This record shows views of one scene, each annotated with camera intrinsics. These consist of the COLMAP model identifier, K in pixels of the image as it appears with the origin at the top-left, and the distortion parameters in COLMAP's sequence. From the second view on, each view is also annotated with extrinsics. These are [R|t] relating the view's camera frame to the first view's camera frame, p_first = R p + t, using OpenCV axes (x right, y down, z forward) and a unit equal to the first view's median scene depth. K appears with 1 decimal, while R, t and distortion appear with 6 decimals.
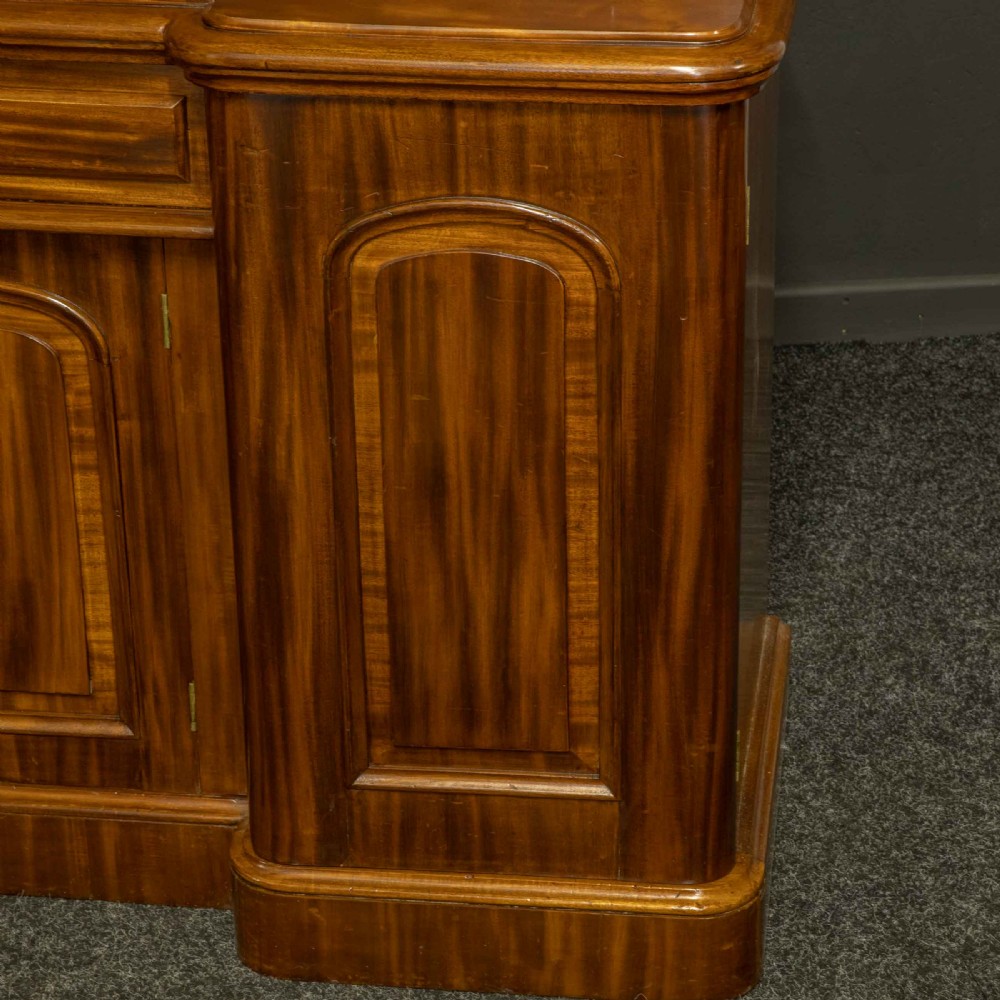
lens RADIAL K [[2807.5, 0, 498.7], [0, 2807.5, 497.1], [0, 0, 1]] dist [0.099103, 0.747620]
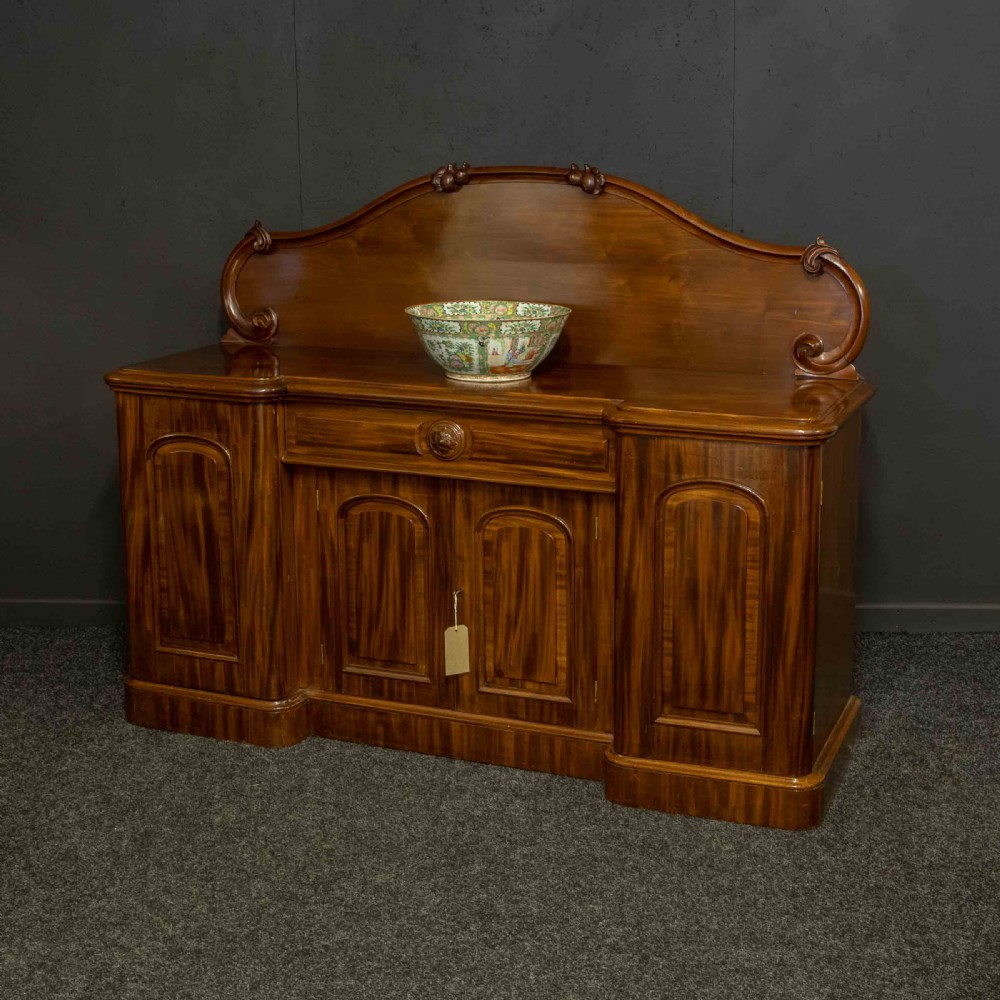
lens RADIAL K [[1591.7, 0, 498.0], [0, 1591.7, 464.7], [0, 0, 1]] dist [-0.067214, 0.158274]
pose [[0.969639, 0.058737, -0.237383, 0.132257], [-0.108172, 0.973613, -0.200941, 0.179000], [0.219317, 0.220518, 0.950406, -0.396055]]
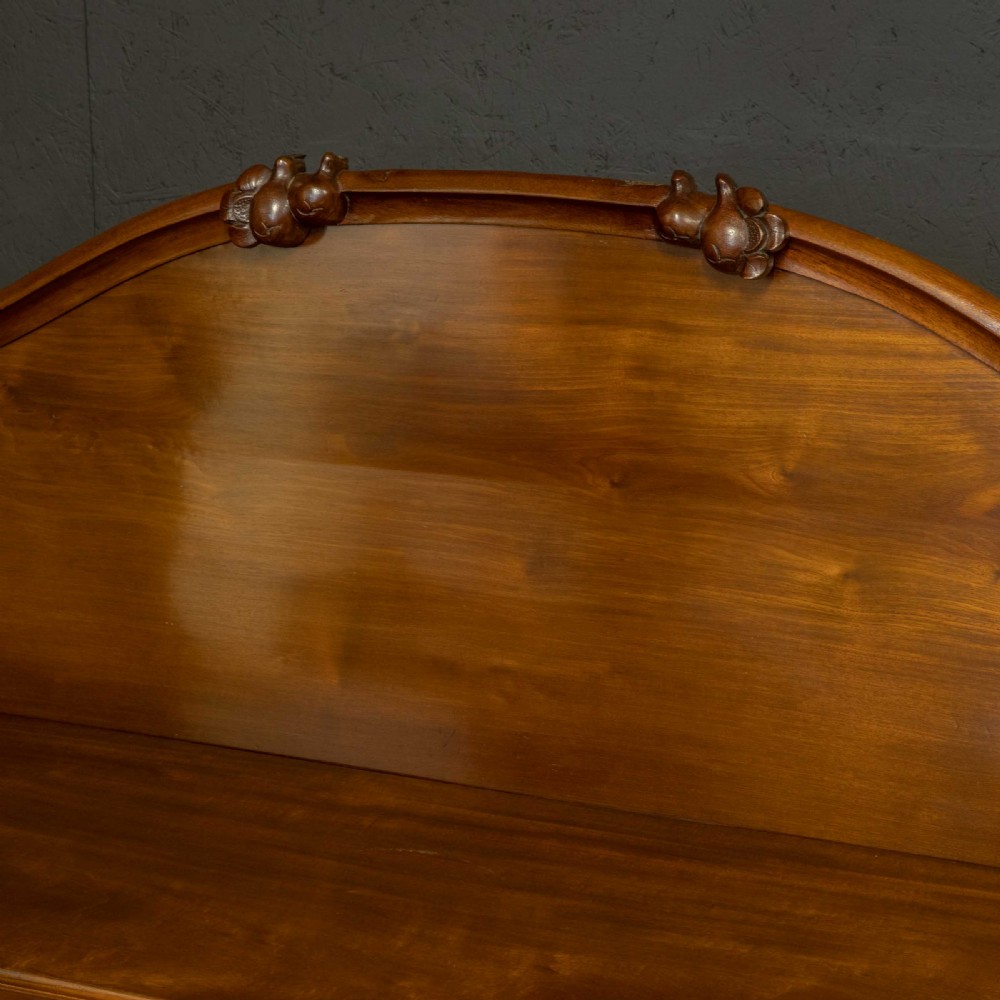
lens RADIAL K [[2374.2, 0, 494.3], [0, 2374.2, 497.4], [0, 0, 1]] dist [0.016526, 0.288682]
pose [[0.962007, 0.078933, -0.261365, -0.044571], [-0.134521, 0.970068, -0.202169, -0.186893], [0.237584, 0.229647, 0.943831, 0.383055]]
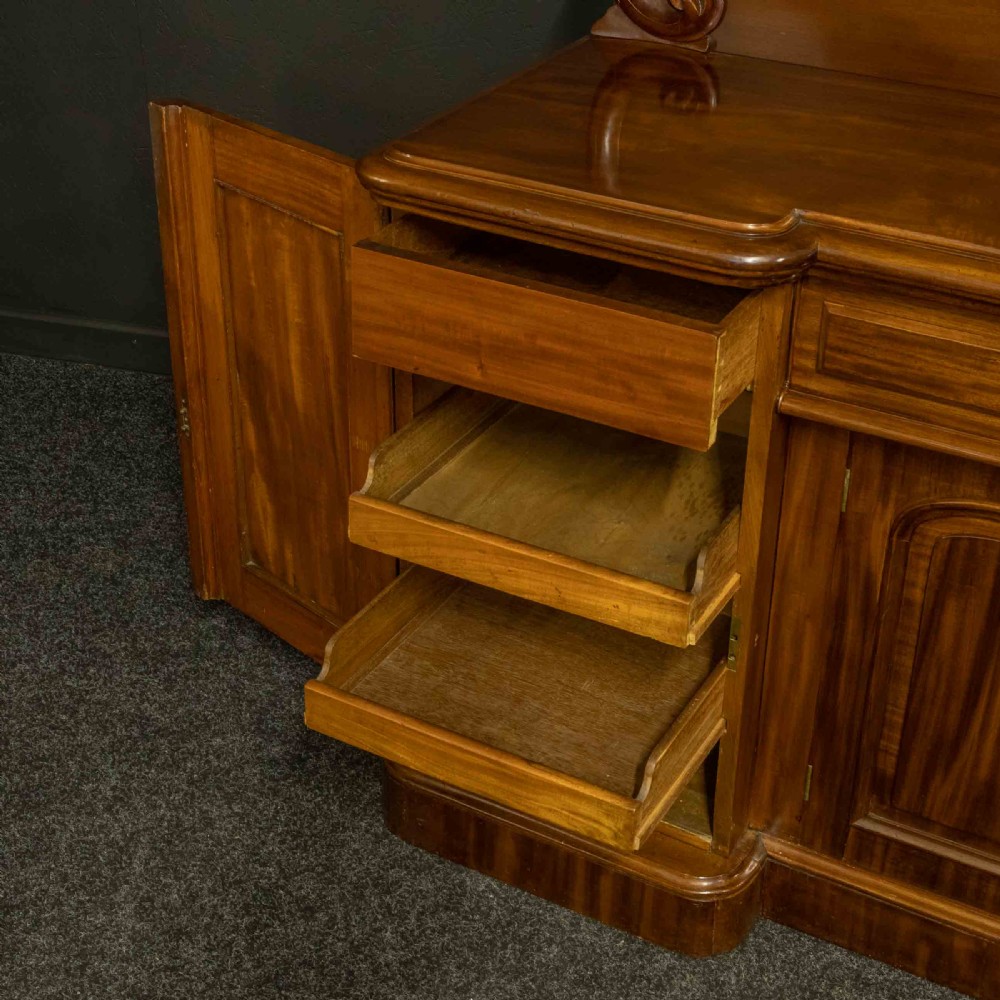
lens RADIAL K [[1691.1, 0, 490.3], [0, 1691.1, 463.8], [0, 0, 1]] dist [-0.054222, 0.105063]
pose [[0.926164, 0.197271, -0.321410, -0.311684], [-0.169411, 0.979074, 0.112756, -0.141278], [0.336928, -0.049980, 0.940203, 0.324104]]
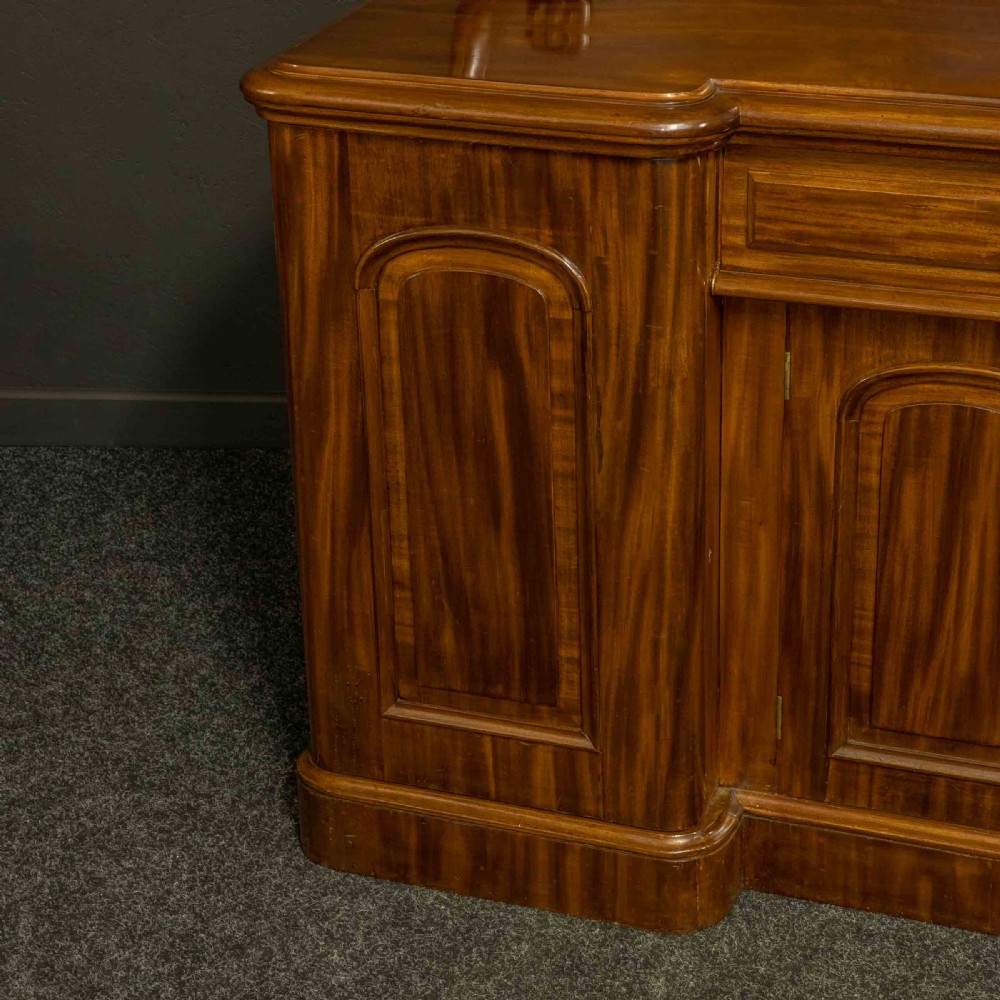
lens RADIAL K [[2359.7, 0, 515.6], [0, 2359.7, 469.1], [0, 0, 1]] dist [0.071578, 0.576304]
pose [[0.977149, 0.072493, -0.199811, -0.312996], [-0.073309, 0.997304, 0.003320, -0.035191], [0.199513, 0.011403, 0.979829, 0.088874]]
